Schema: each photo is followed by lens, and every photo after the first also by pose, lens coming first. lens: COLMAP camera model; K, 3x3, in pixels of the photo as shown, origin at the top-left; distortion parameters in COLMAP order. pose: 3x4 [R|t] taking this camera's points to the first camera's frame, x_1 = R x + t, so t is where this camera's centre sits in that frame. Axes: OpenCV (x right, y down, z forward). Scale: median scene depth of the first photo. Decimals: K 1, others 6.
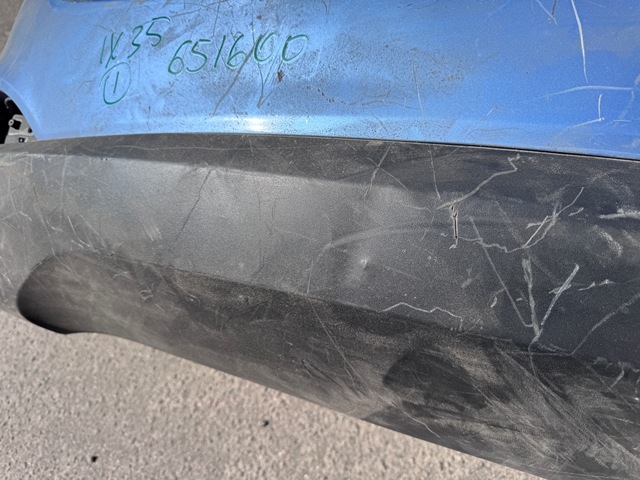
lens RADIAL K [[462.8, 0, 320.0], [0, 462.8, 240.0], [0, 0, 1]] dist [0.087462, -0.191925]
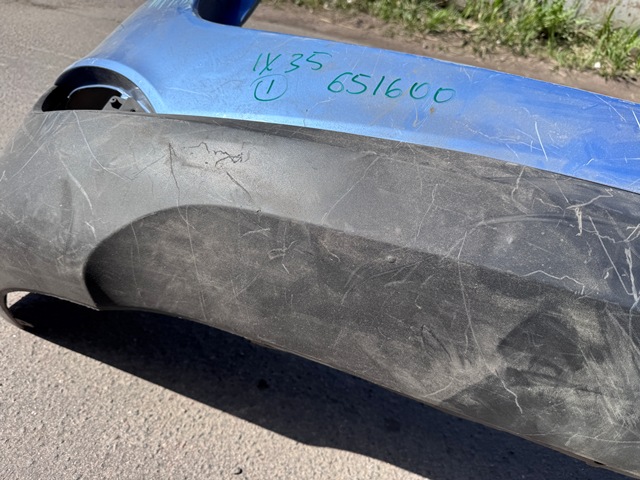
lens RADIAL K [[465.5, 0, 320.0], [0, 465.5, 240.0], [0, 0, 1]] dist [-0.003328, -0.006974]
pose [[0.942106, 0.237329, 0.236879, -0.638544], [-0.157737, 0.937063, -0.311499, 0.484246], [-0.295899, 0.256101, 0.920248, -0.046689]]
